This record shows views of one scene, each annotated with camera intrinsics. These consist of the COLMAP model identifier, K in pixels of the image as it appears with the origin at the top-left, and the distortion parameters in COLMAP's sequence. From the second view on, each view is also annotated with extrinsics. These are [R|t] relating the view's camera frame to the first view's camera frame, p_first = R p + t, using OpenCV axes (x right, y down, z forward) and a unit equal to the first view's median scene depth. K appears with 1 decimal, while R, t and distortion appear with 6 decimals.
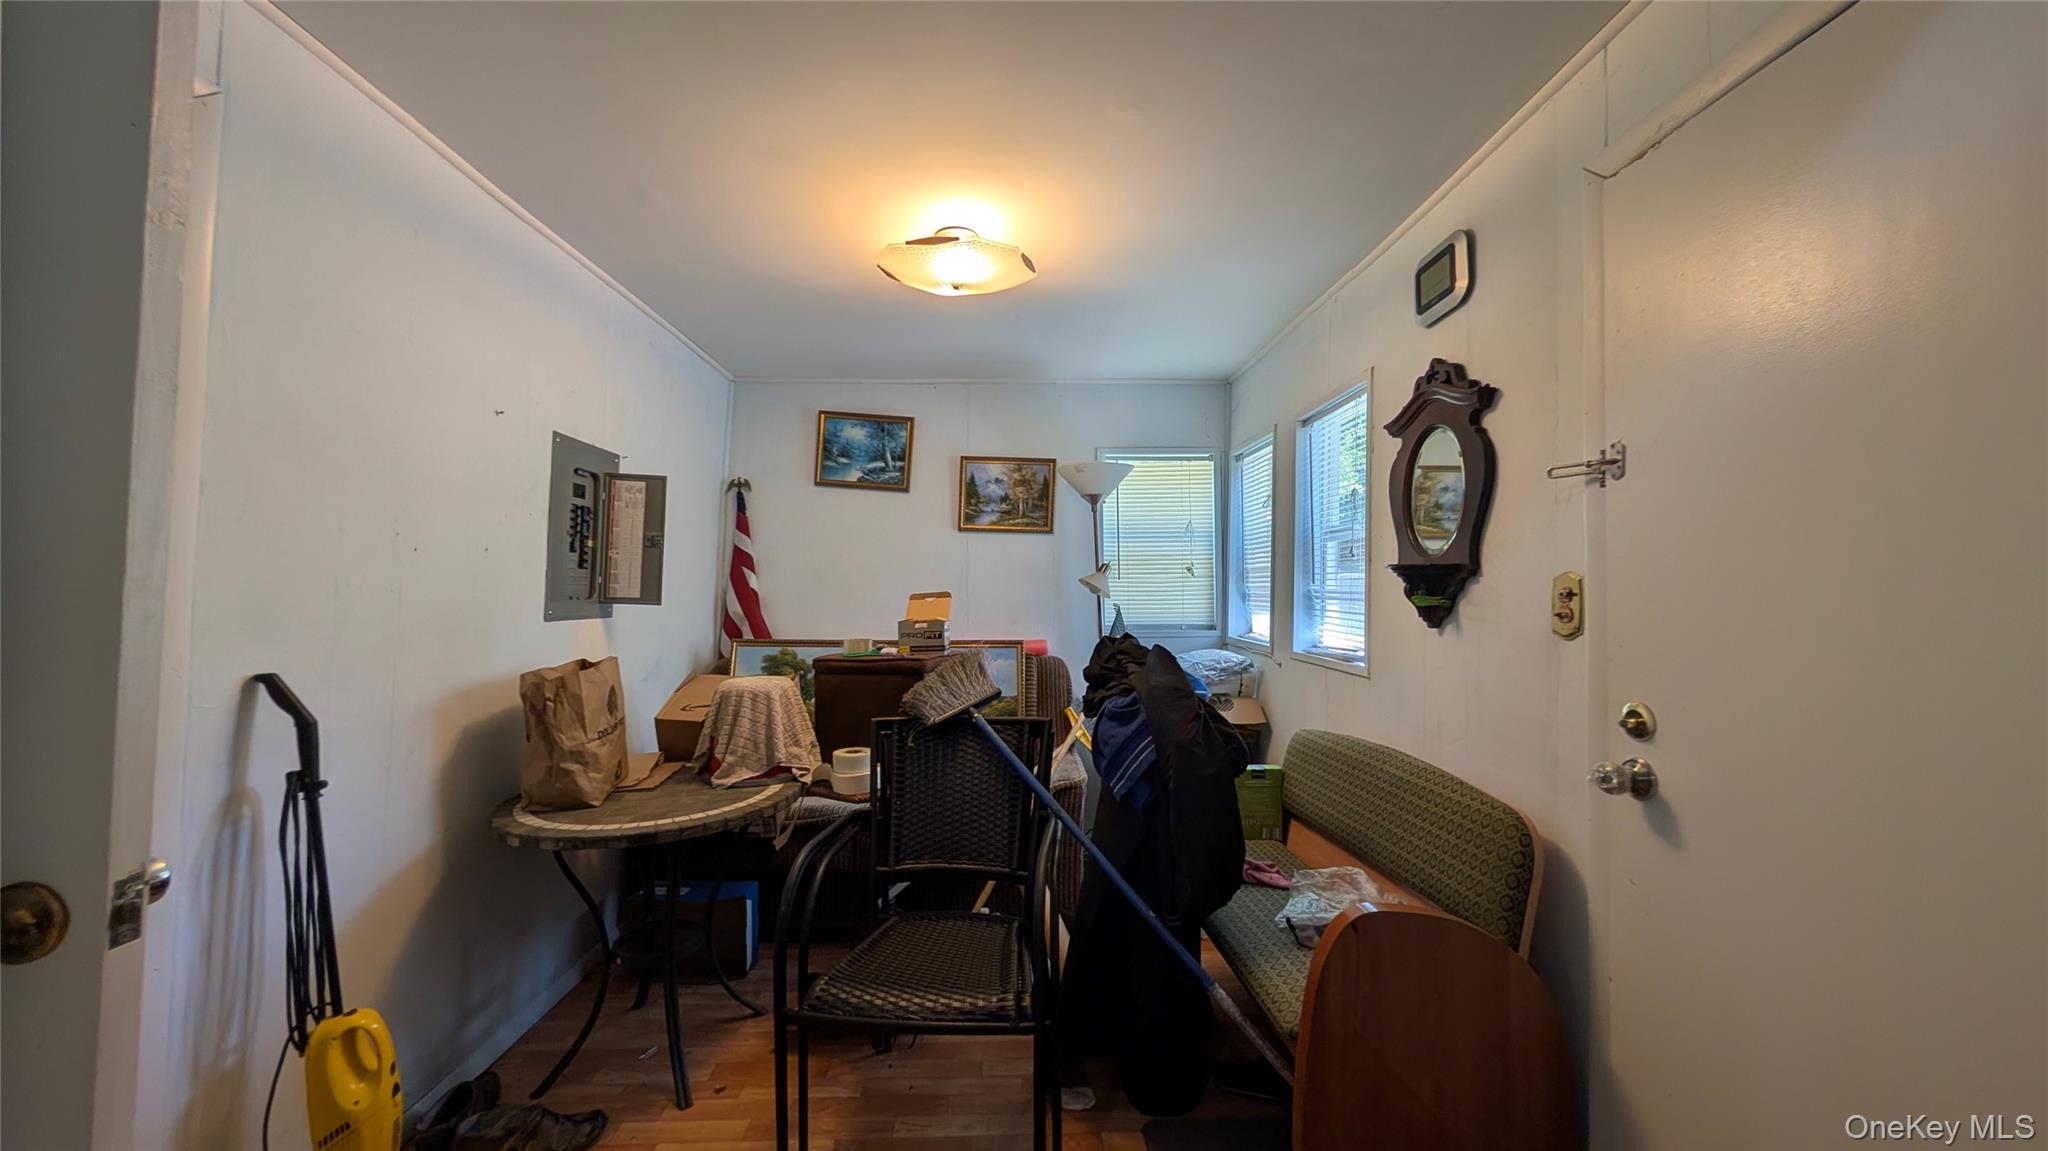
lens RADIAL K [[748.6, 0, 1017.4], [0, 748.6, 577.8], [0, 0, 1]] dist [-0.000770, 0.000432]
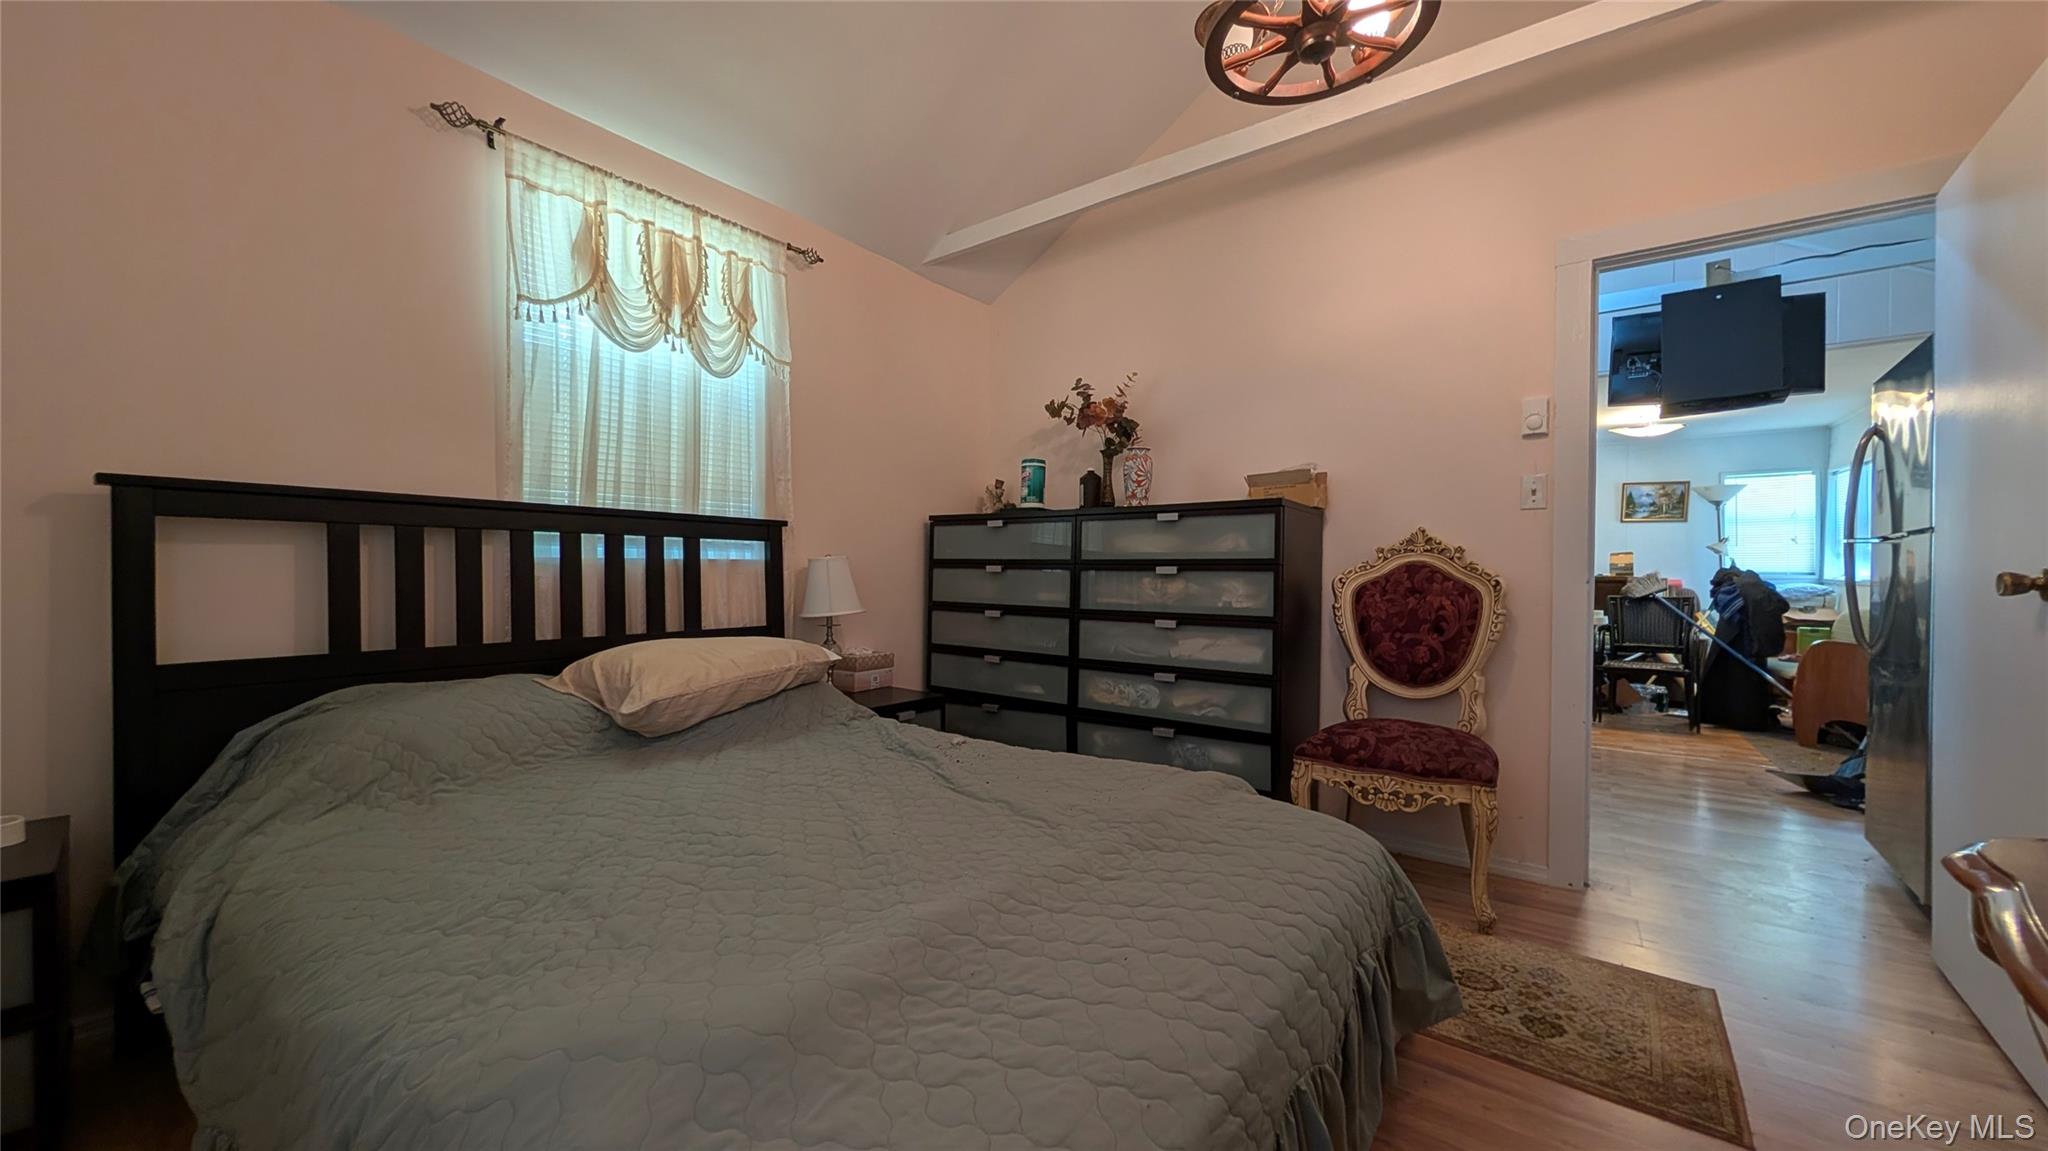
lens RADIAL K [[748.6, 0, 1020.1], [0, 748.6, 579.8], [0, 0, 1]] dist [-0.000770, 0.000432]
pose [[0.794938, 0.007597, -0.606643, -0.234572], [0.010831, 0.999585, 0.026710, 0.026805], [0.606594, -0.027803, 0.794526, -2.460315]]
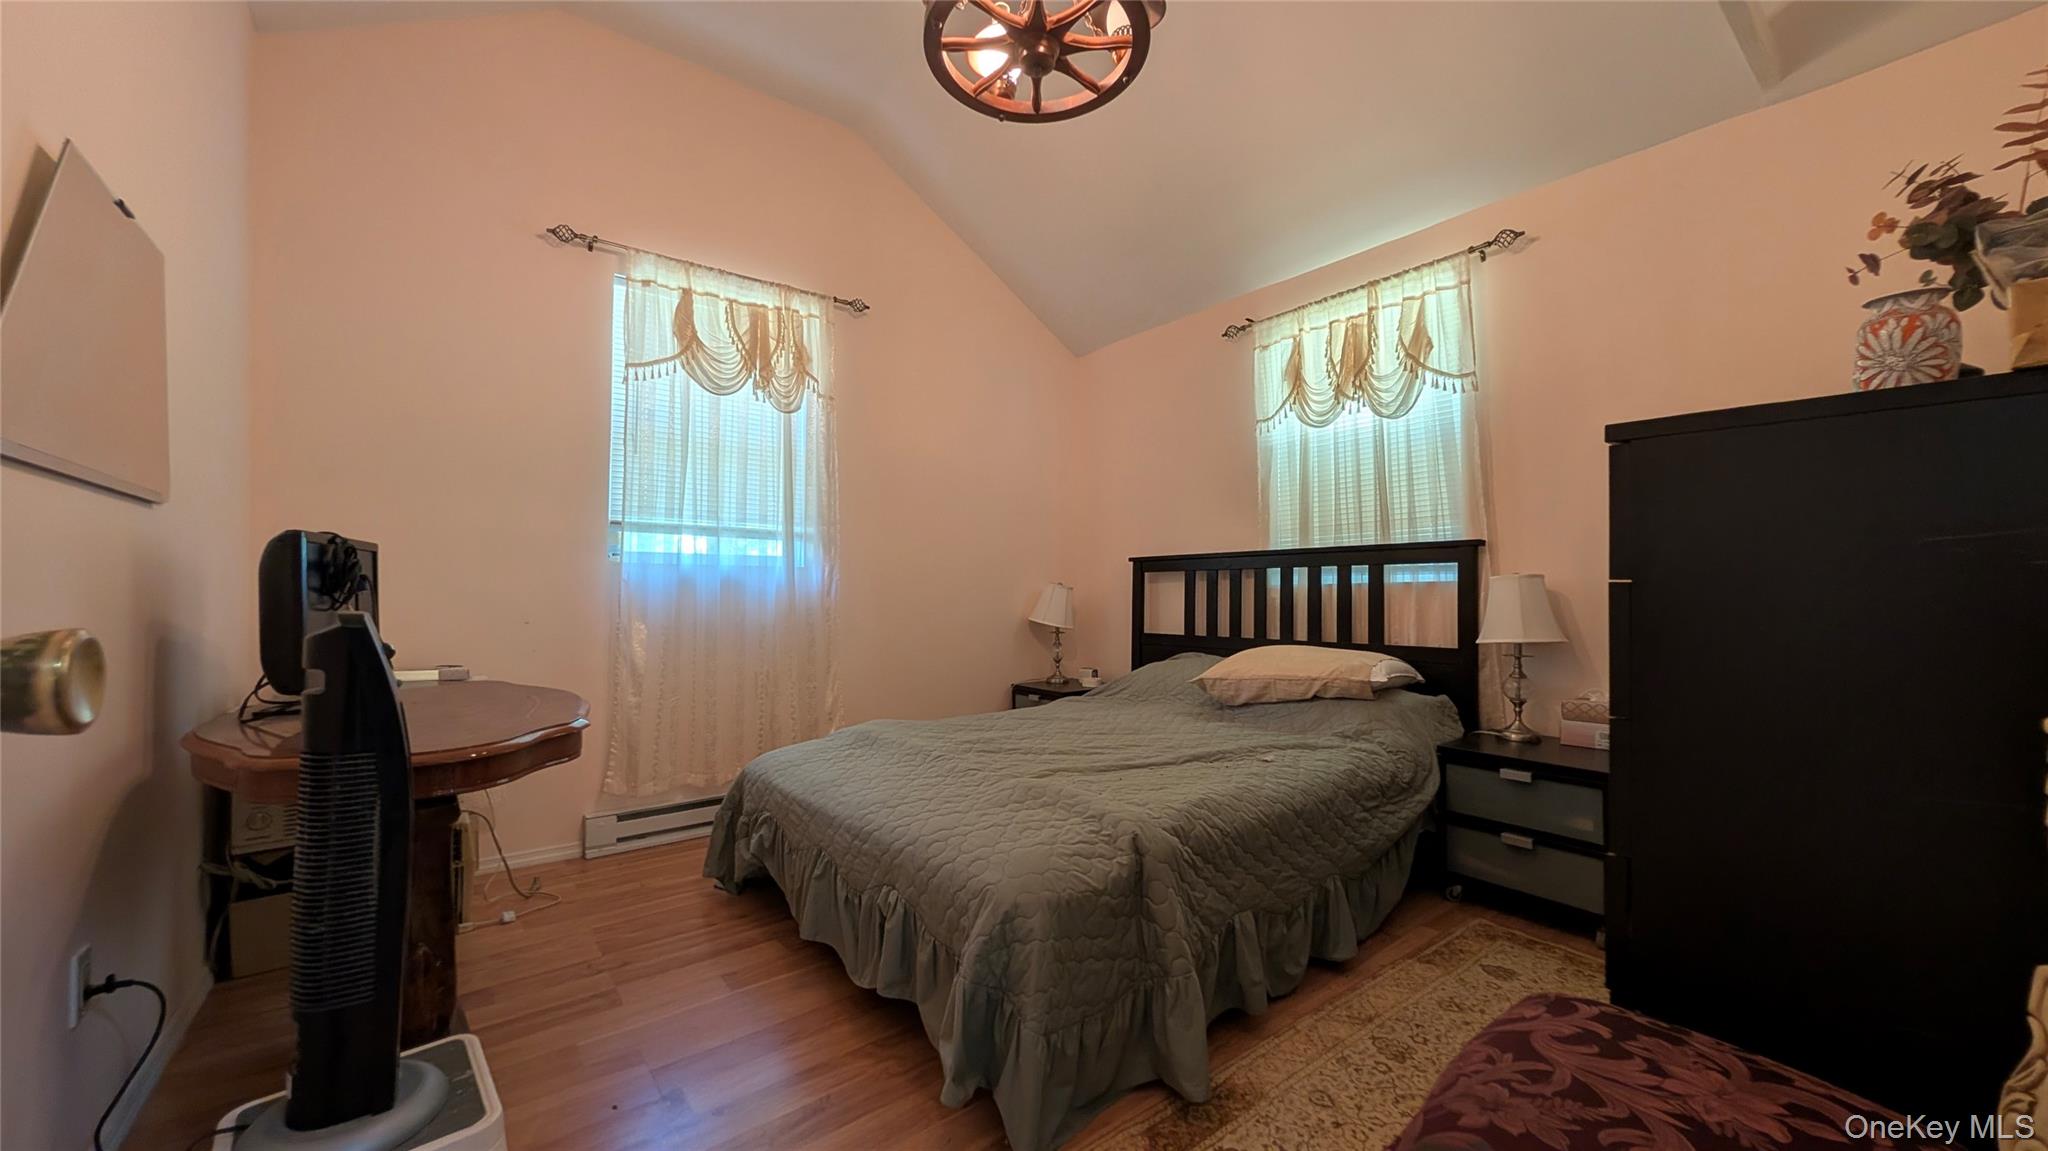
lens RADIAL K [[748.6, 0, 1014.6], [0, 748.6, 586.9], [0, 0, 1]] dist [-0.000770, 0.000432]
pose [[-0.792506, -0.001121, -0.609863, 0.018339], [0.018728, 0.999482, -0.026174, 0.052106], [0.609576, -0.032165, -0.792075, -1.034891]]
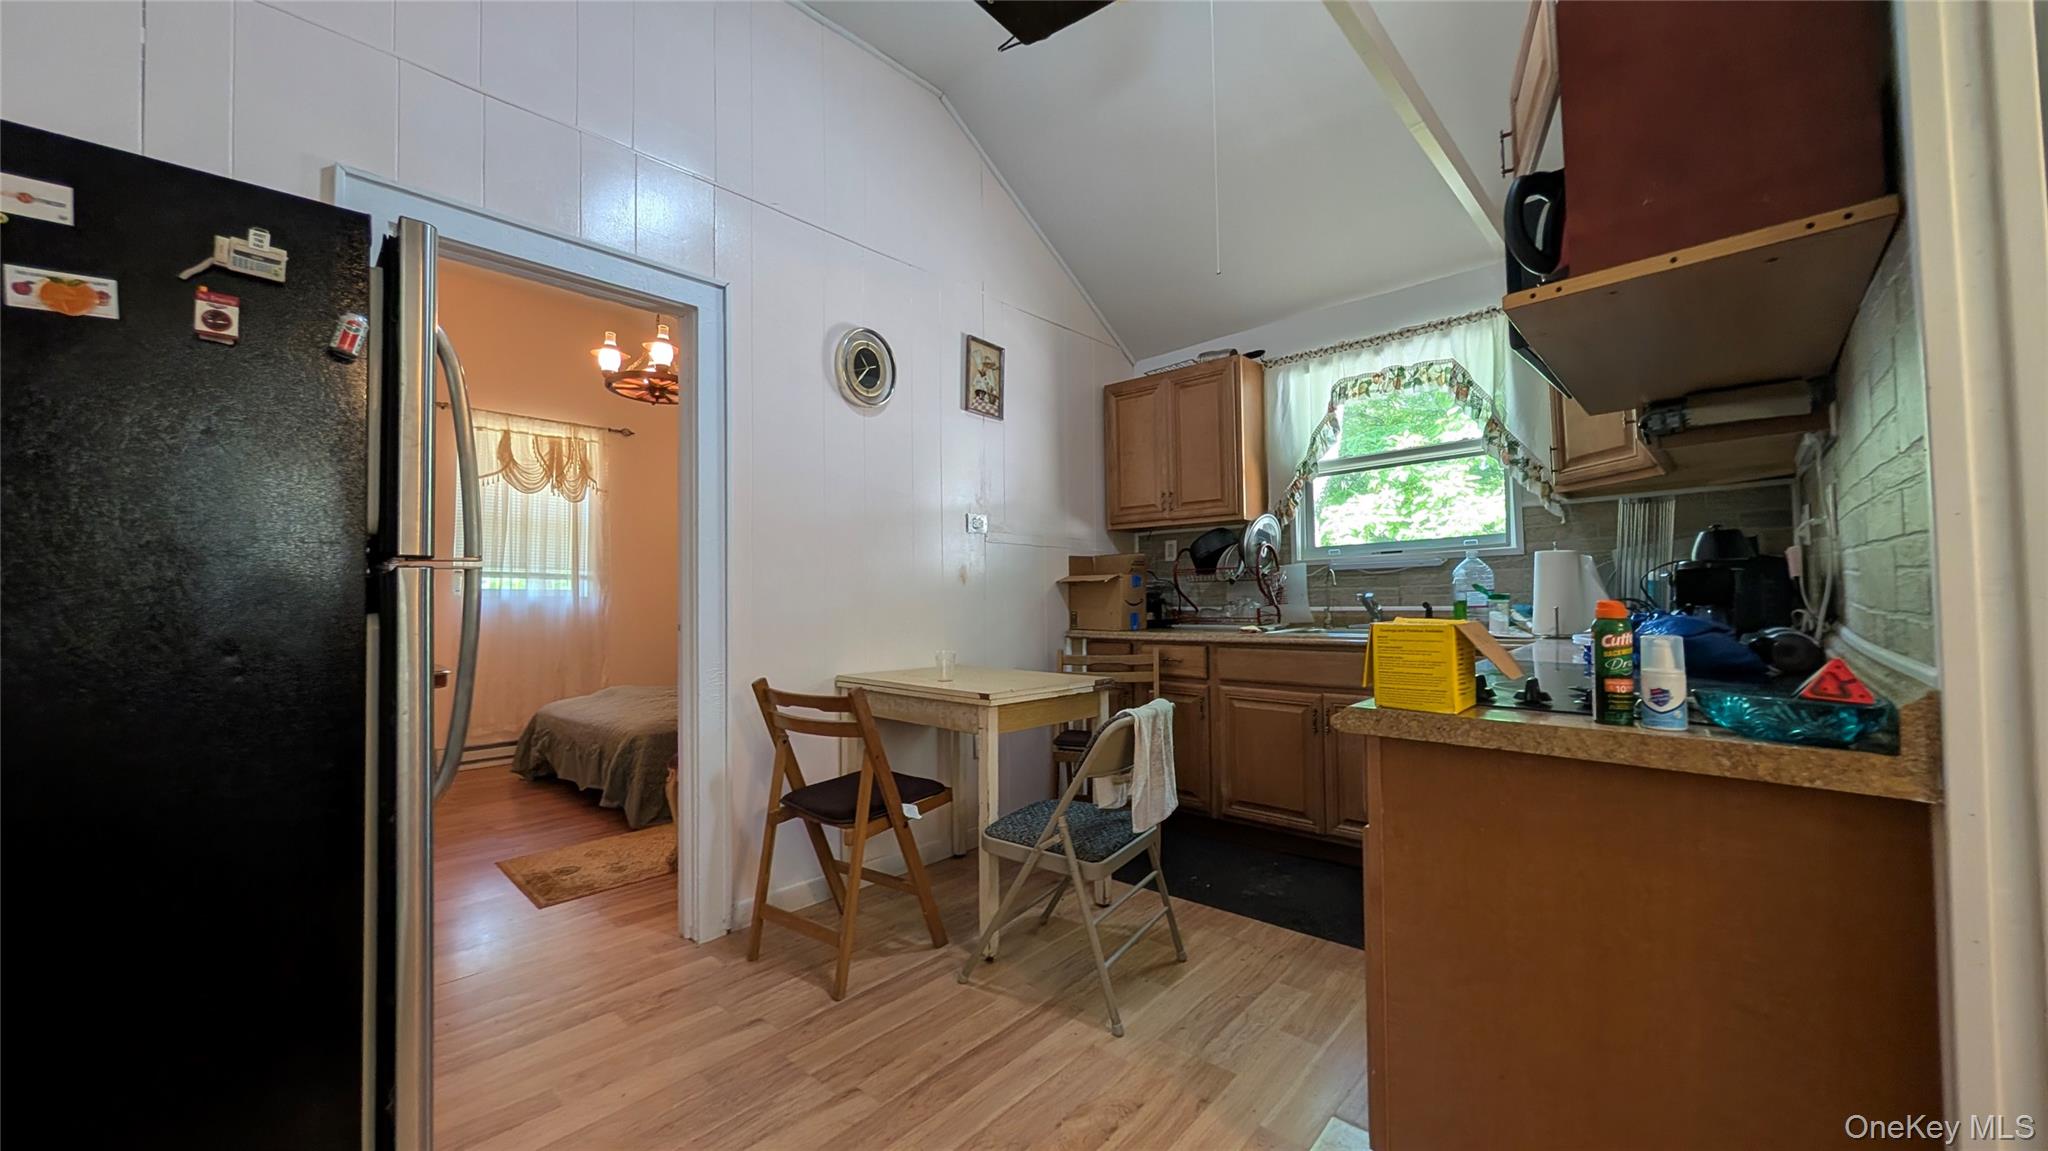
lens RADIAL K [[748.6, 0, 1017.7], [0, 748.6, 578.2], [0, 0, 1]] dist [-0.000770, 0.000432]
pose [[-0.679855, -0.013331, -0.733226, 0.251363], [0.032324, 0.998318, -0.048123, 0.066871], [0.732634, -0.056417, -0.678280, 0.121206]]
